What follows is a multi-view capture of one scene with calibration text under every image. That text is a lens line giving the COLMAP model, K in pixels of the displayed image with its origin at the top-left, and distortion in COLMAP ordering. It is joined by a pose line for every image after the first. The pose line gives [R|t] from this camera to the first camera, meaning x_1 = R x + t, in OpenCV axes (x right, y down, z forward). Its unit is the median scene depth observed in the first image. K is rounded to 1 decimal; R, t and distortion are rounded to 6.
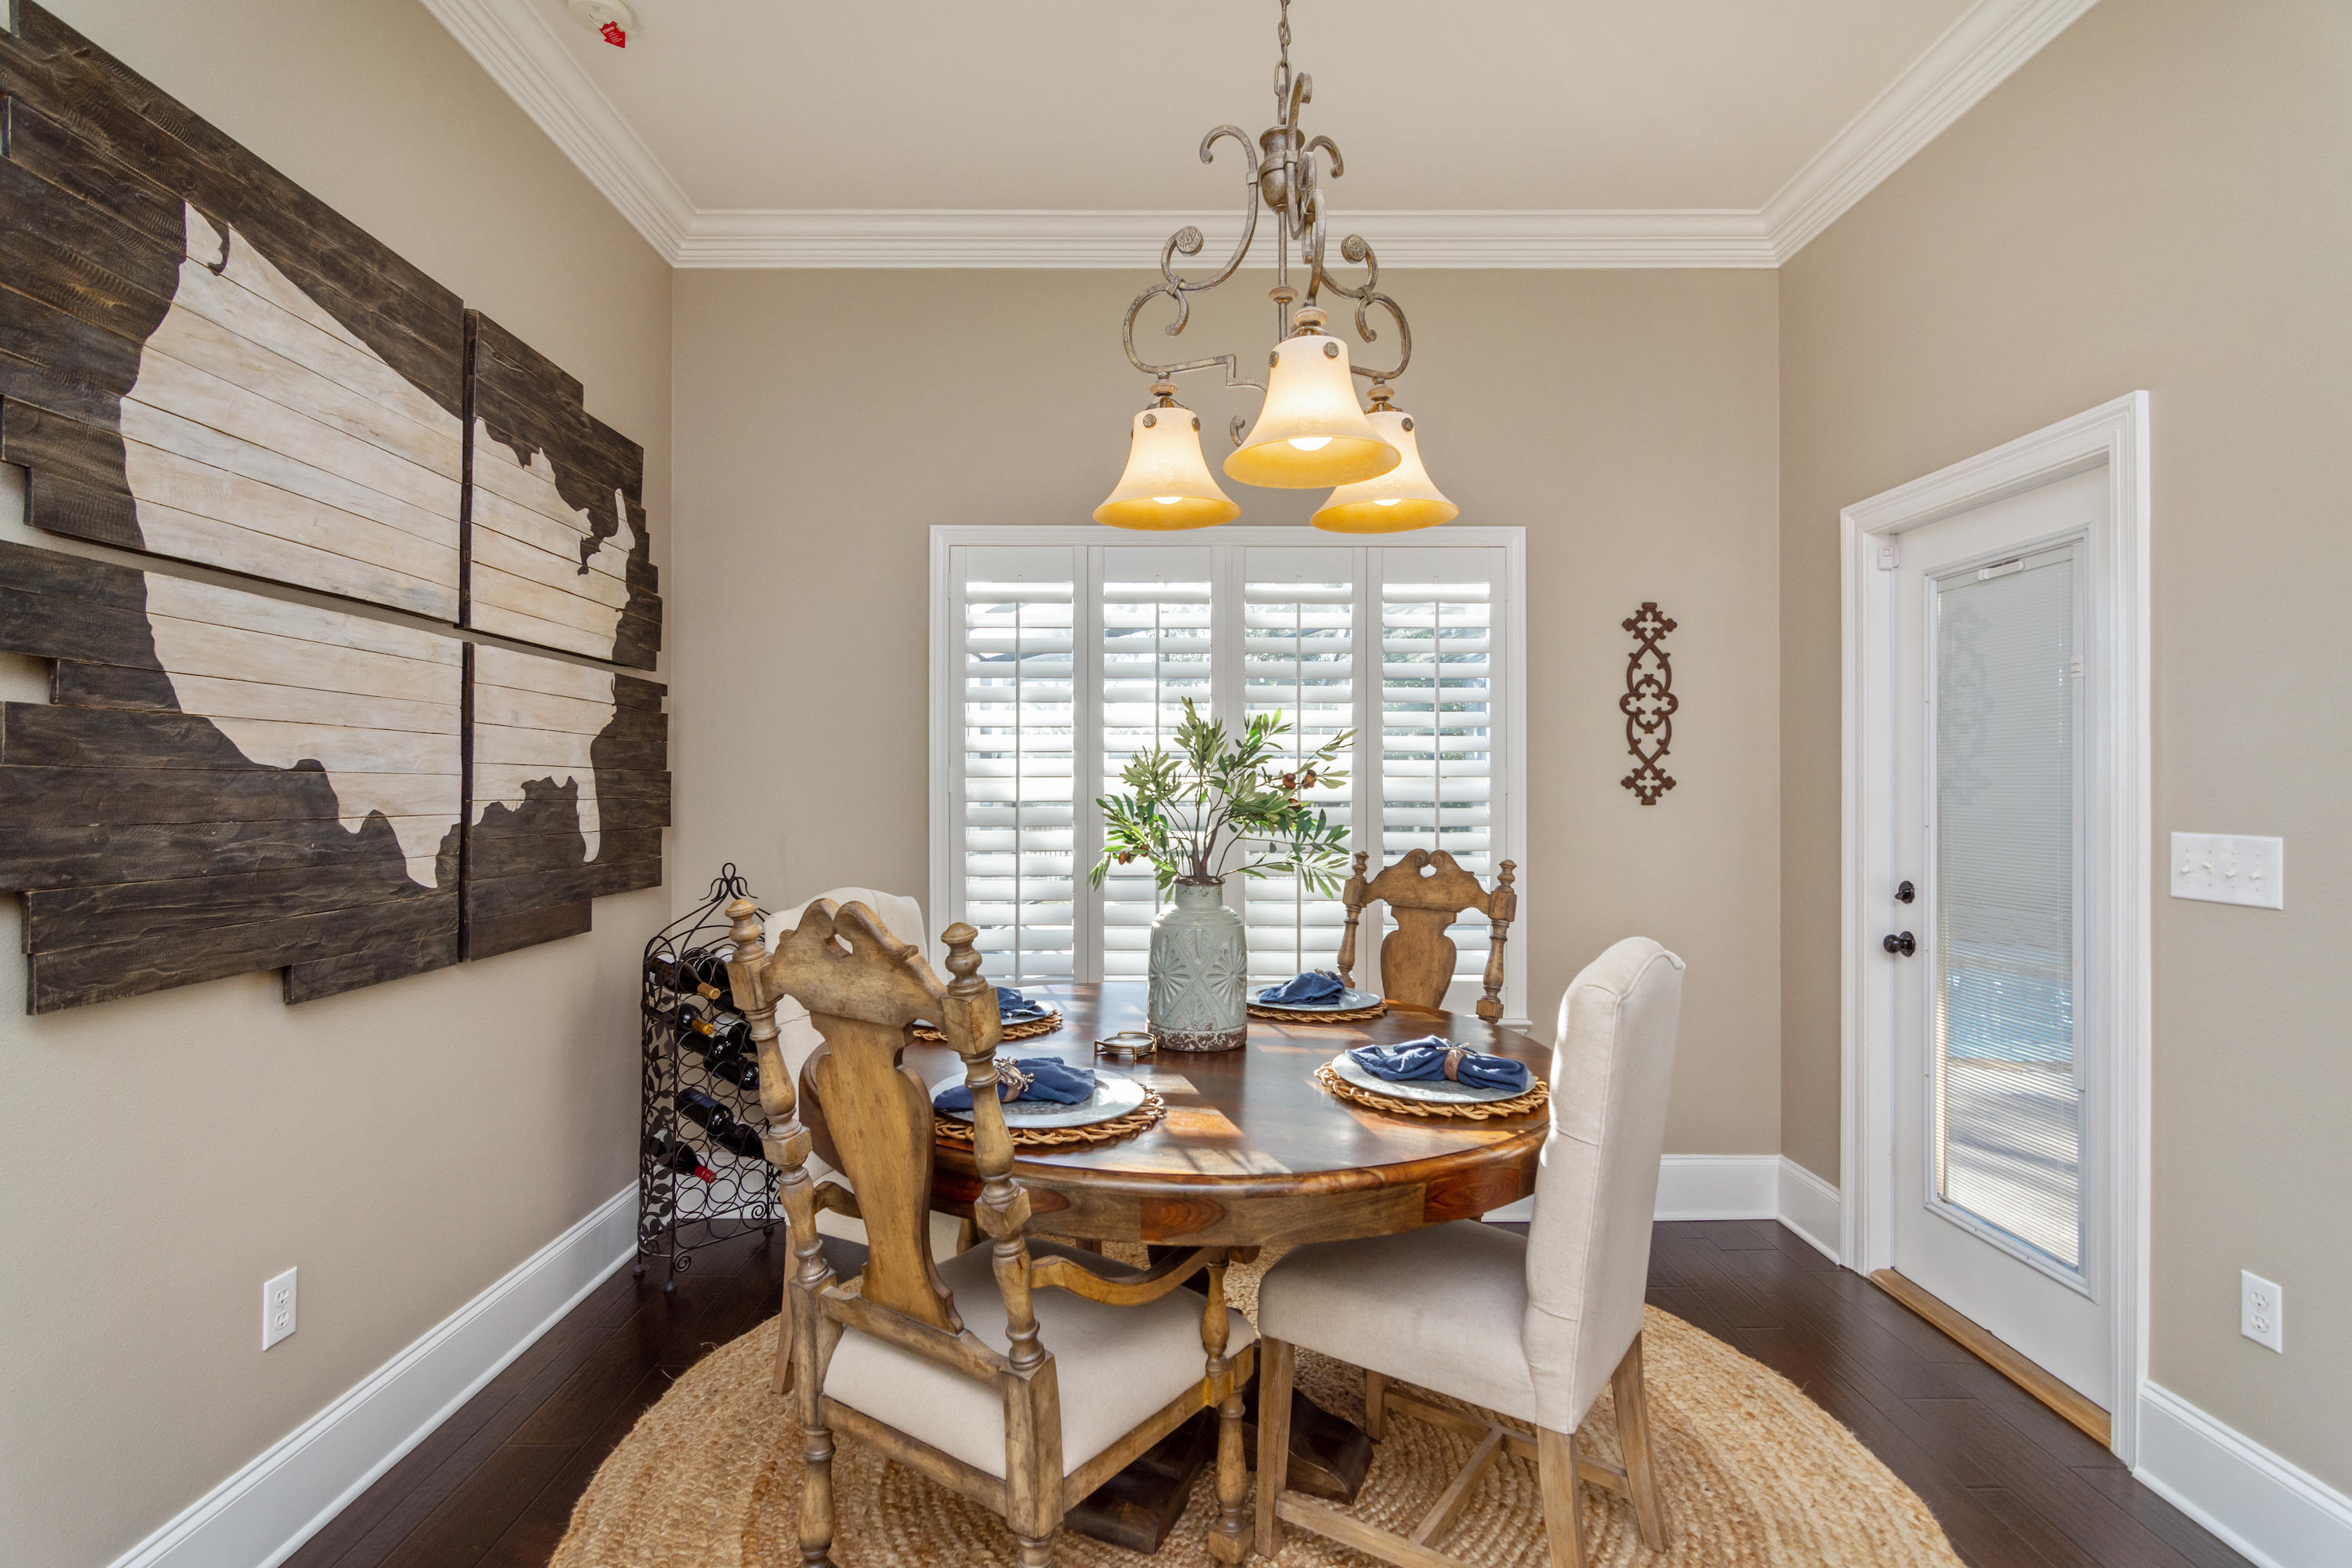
lens RADIAL K [[1152.1, 0, 1176.0], [0, 1152.1, 784.0], [0, 0, 1]] dist [-0.002422, -0.000209]
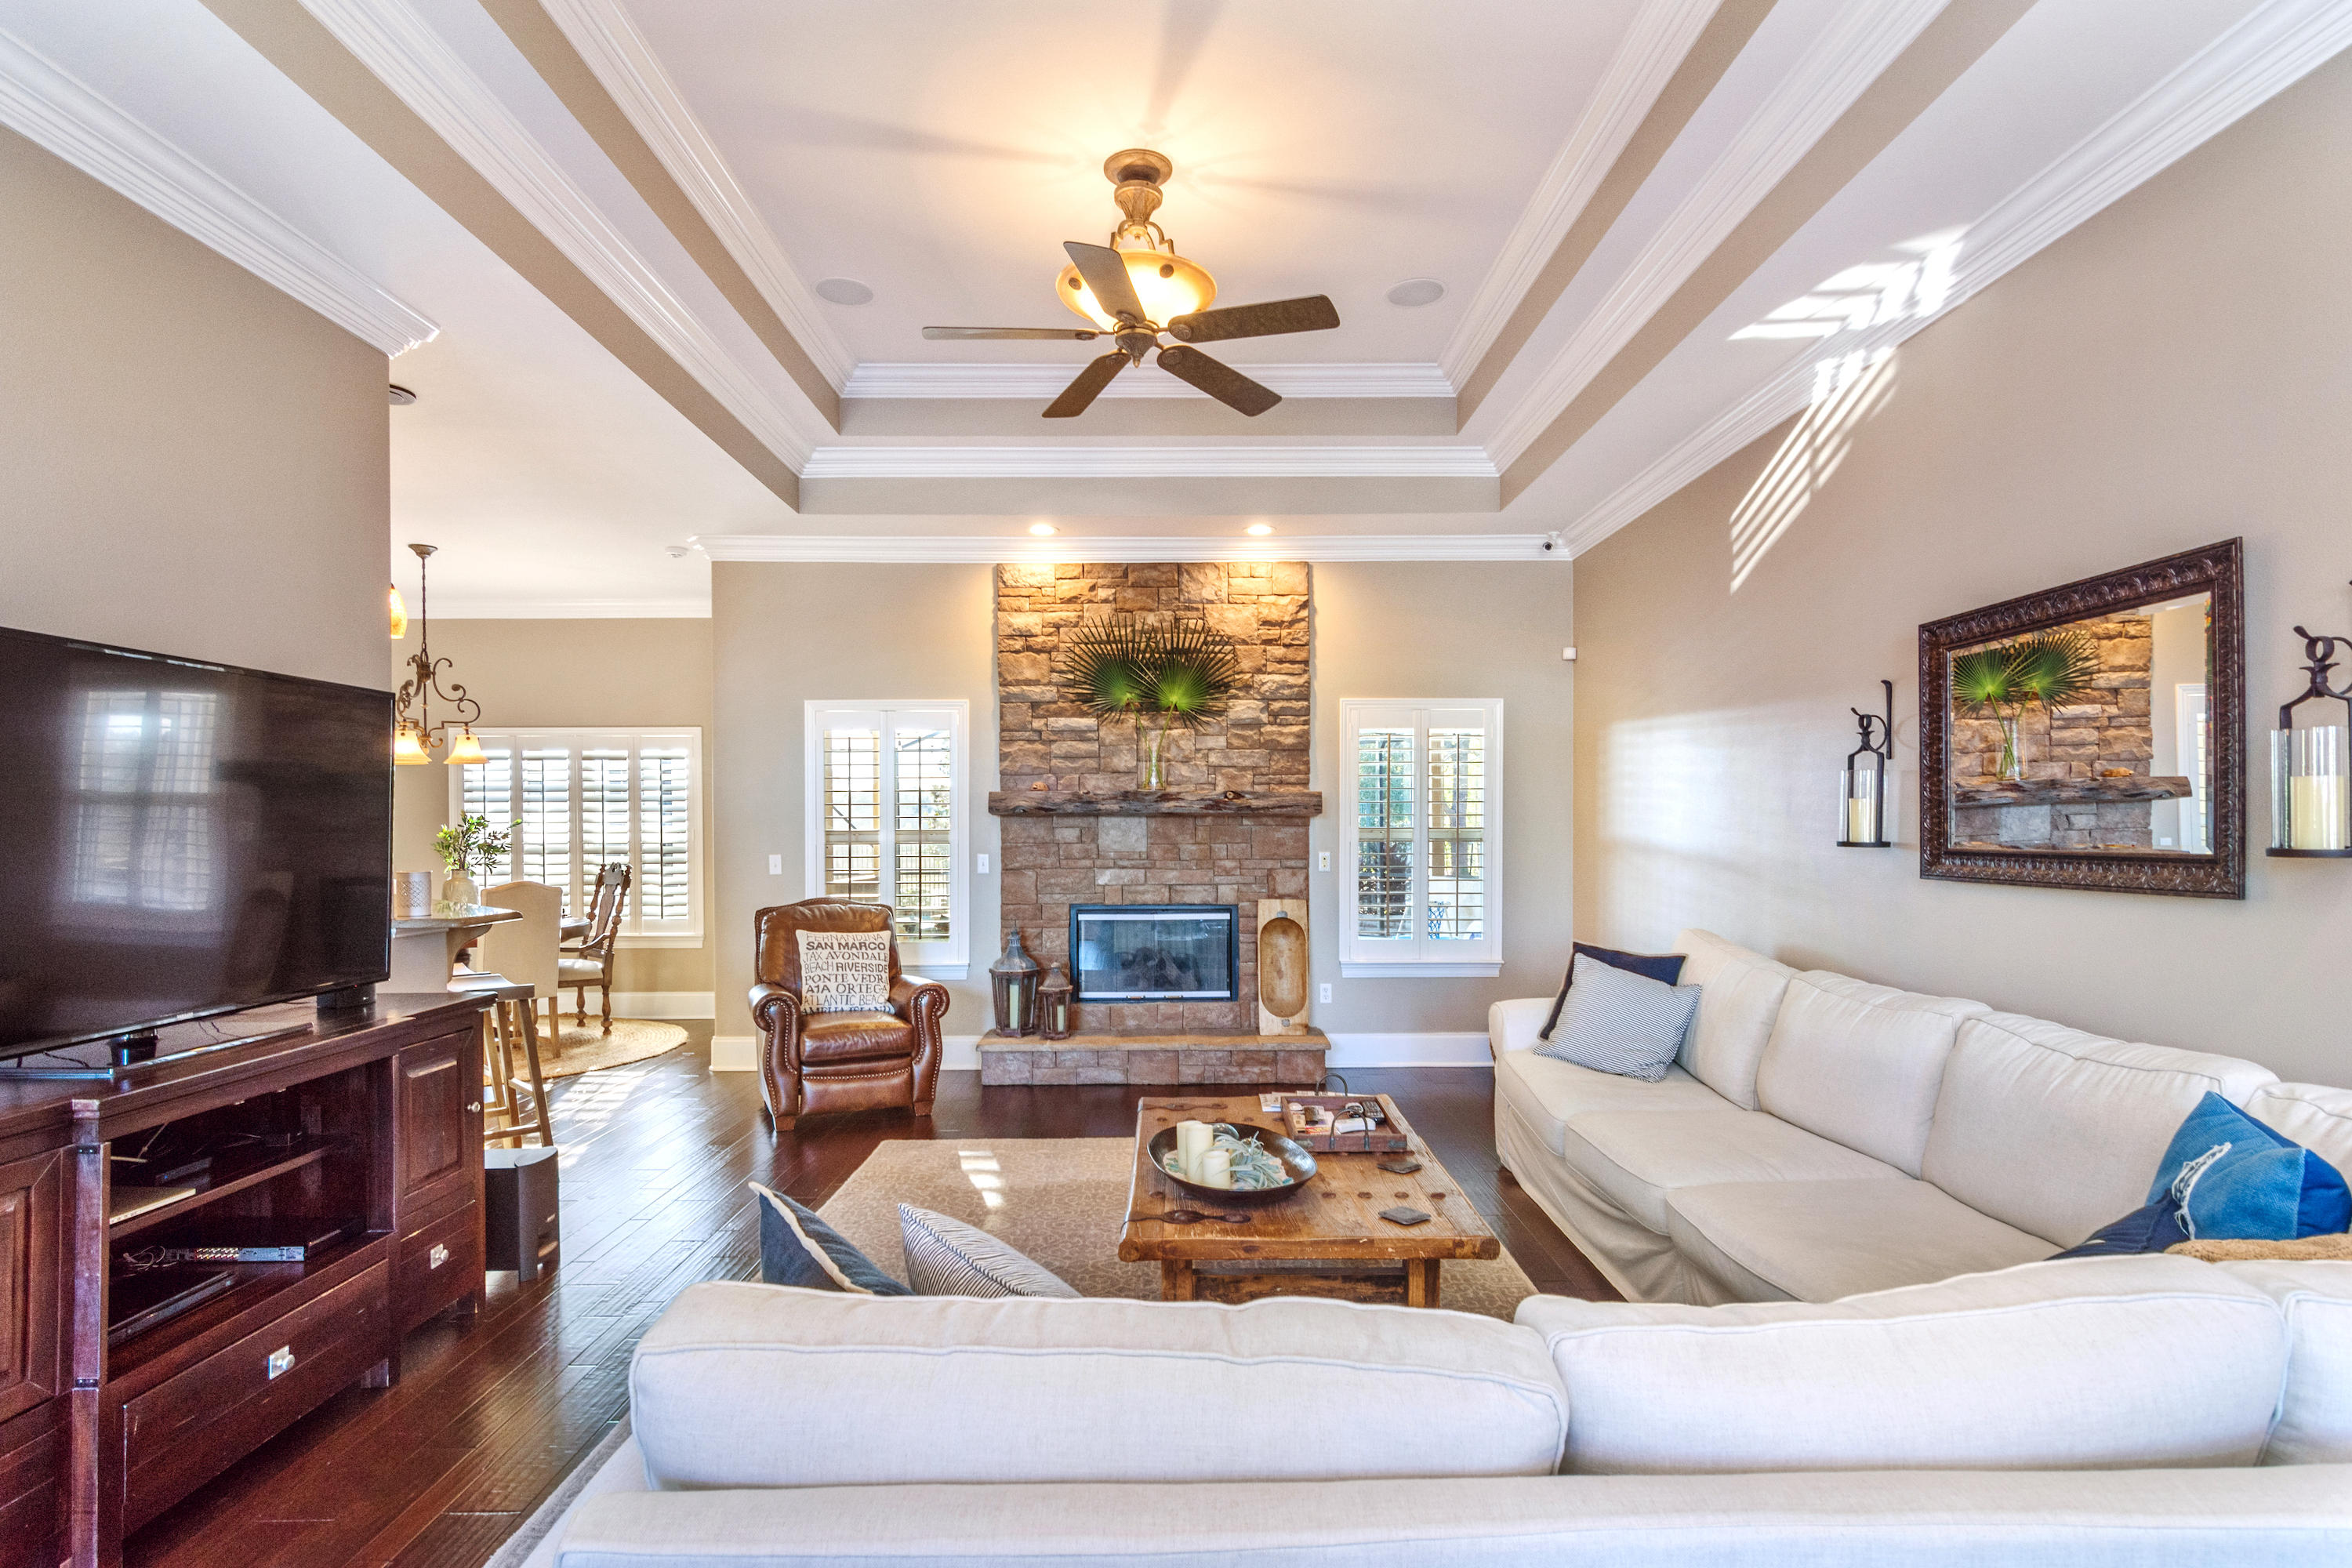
lens RADIAL K [[1178.5, 0, 1182.5], [0, 1178.5, 842.8], [0, 0, 1]] dist [-0.003051, 0.000344]
pose [[0.999990, -0.004220, -0.001366, 1.539231], [0.004238, 0.999903, 0.013260, -0.016567], [0.001310, -0.013266, 0.999911, -1.685568]]
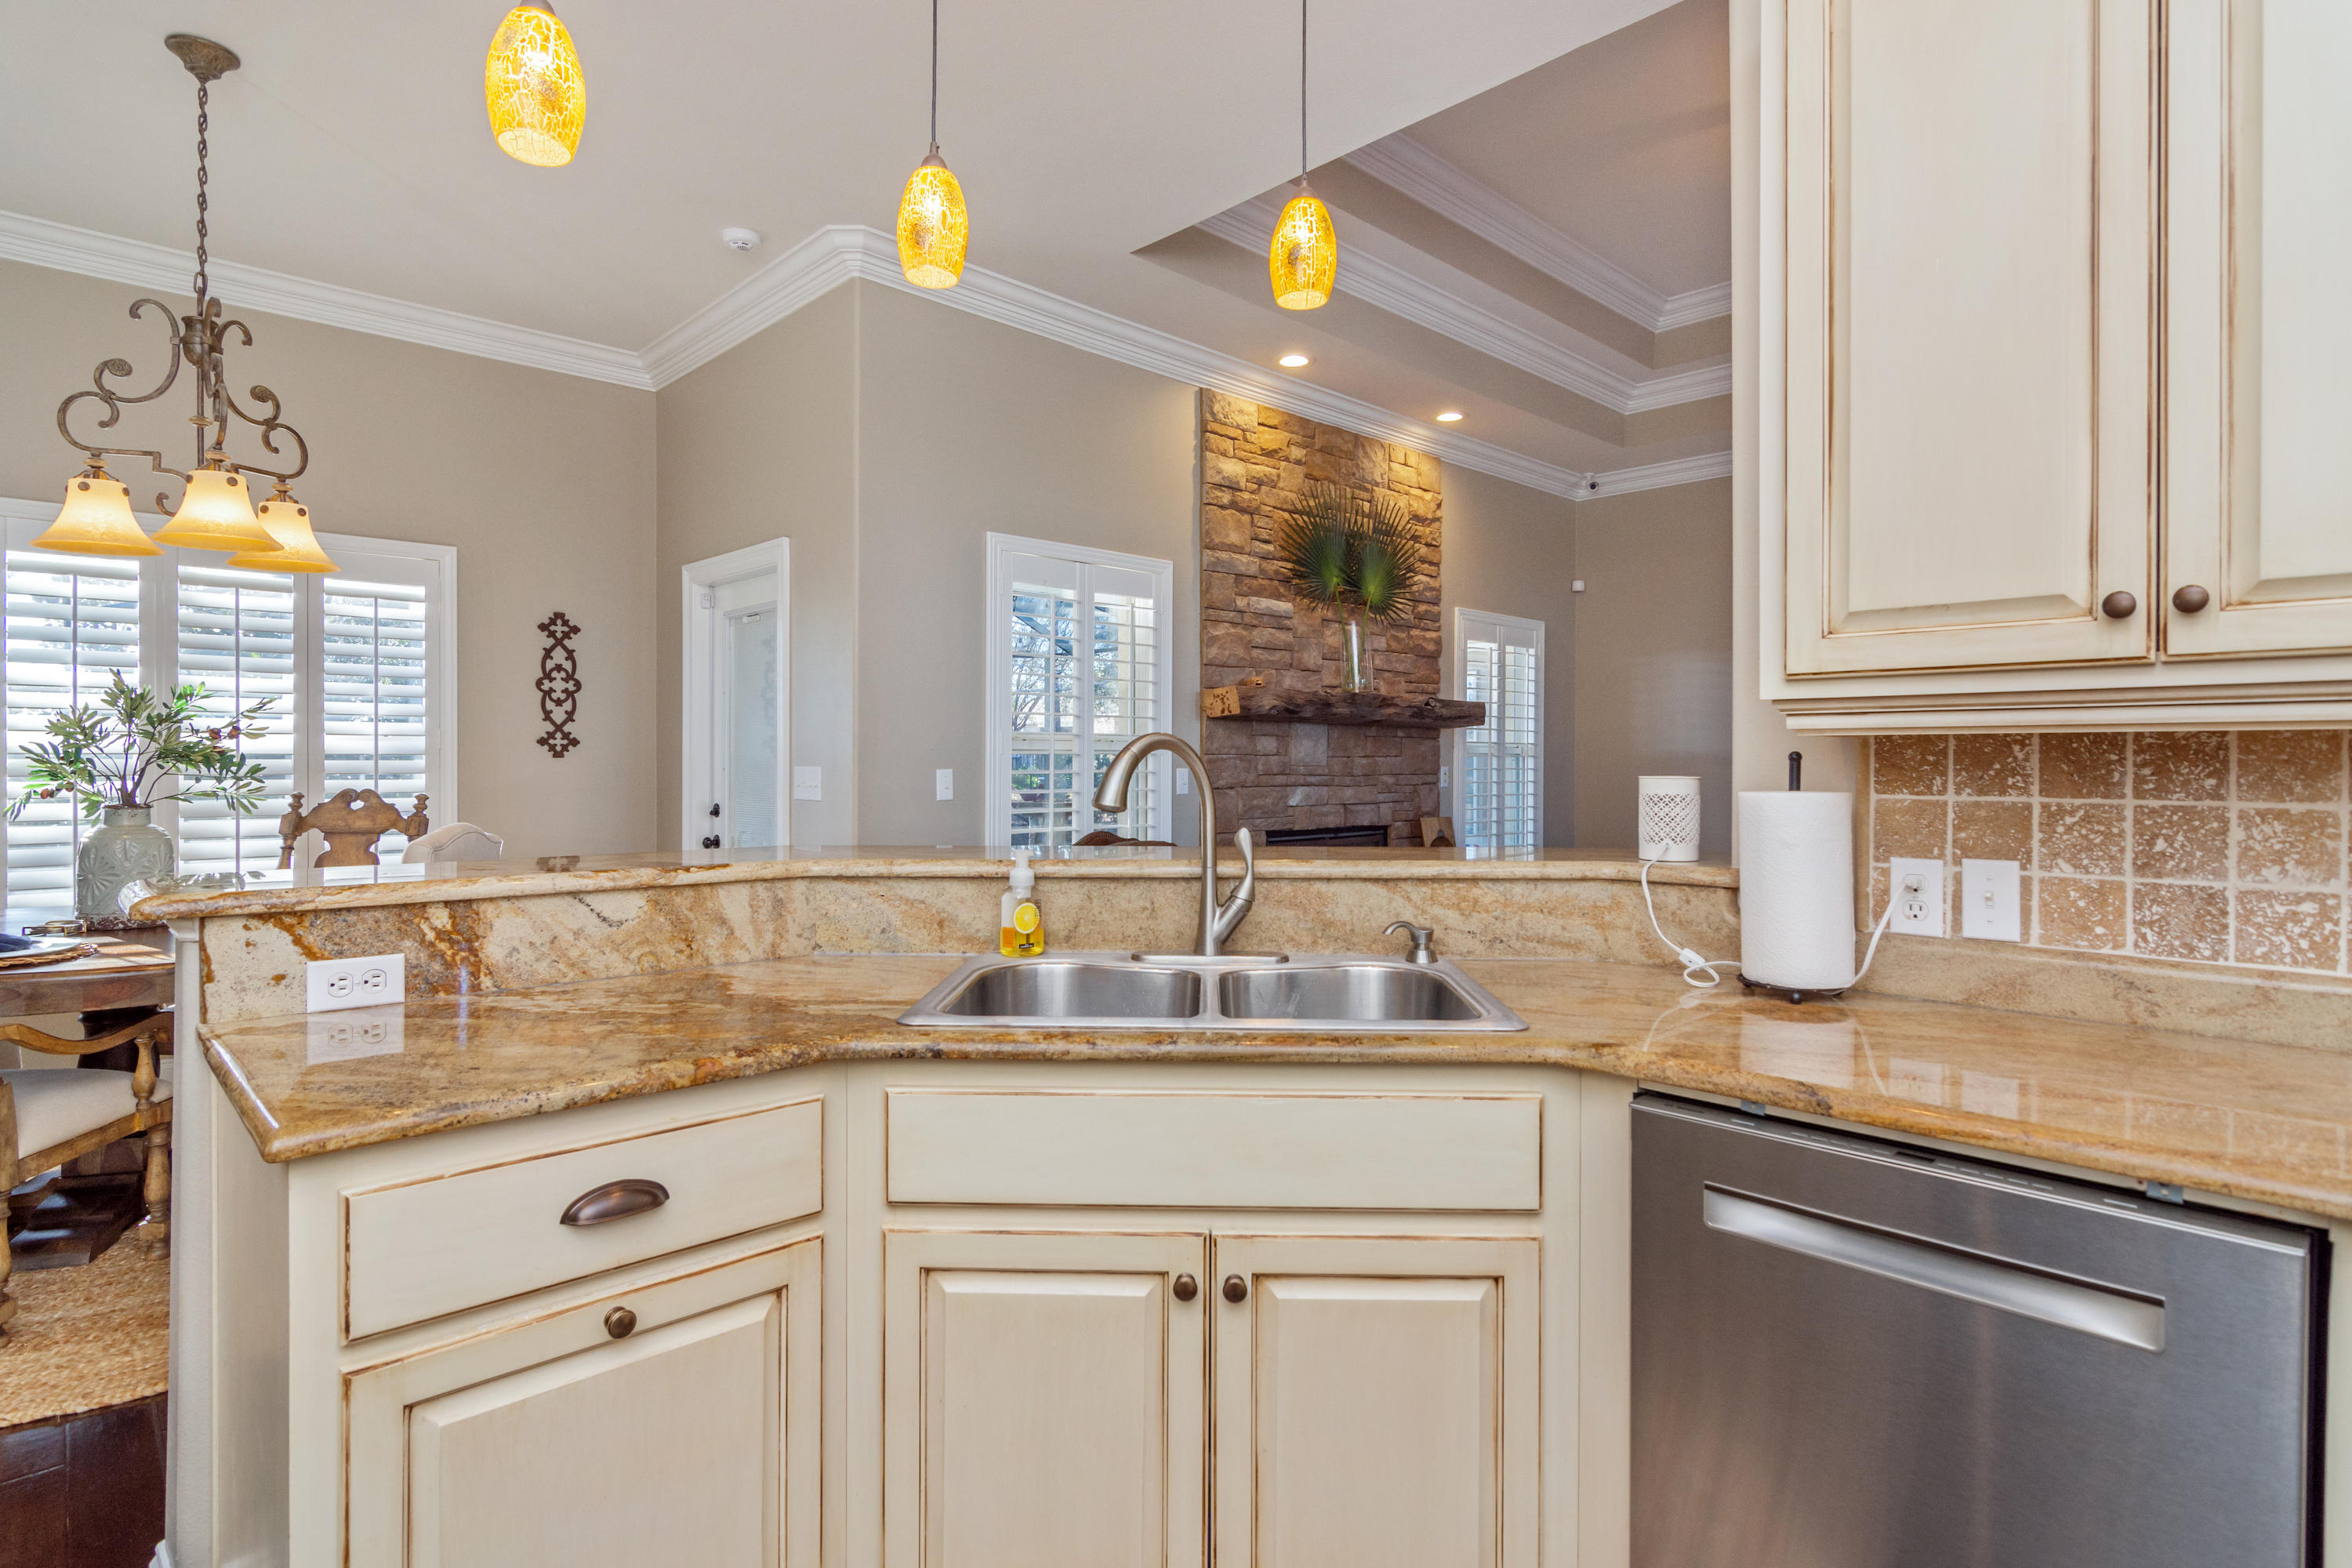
lens RADIAL K [[1191.3, 0, 1209.2], [0, 1191.3, 764.2], [0, 0, 1]] dist [-0.007650, 0.000968]
pose [[0.721391, -0.001463, 0.692527, -0.020878], [-0.004077, 0.999971, 0.006359, 0.016175], [-0.692516, -0.007411, 0.721364, -0.683634]]
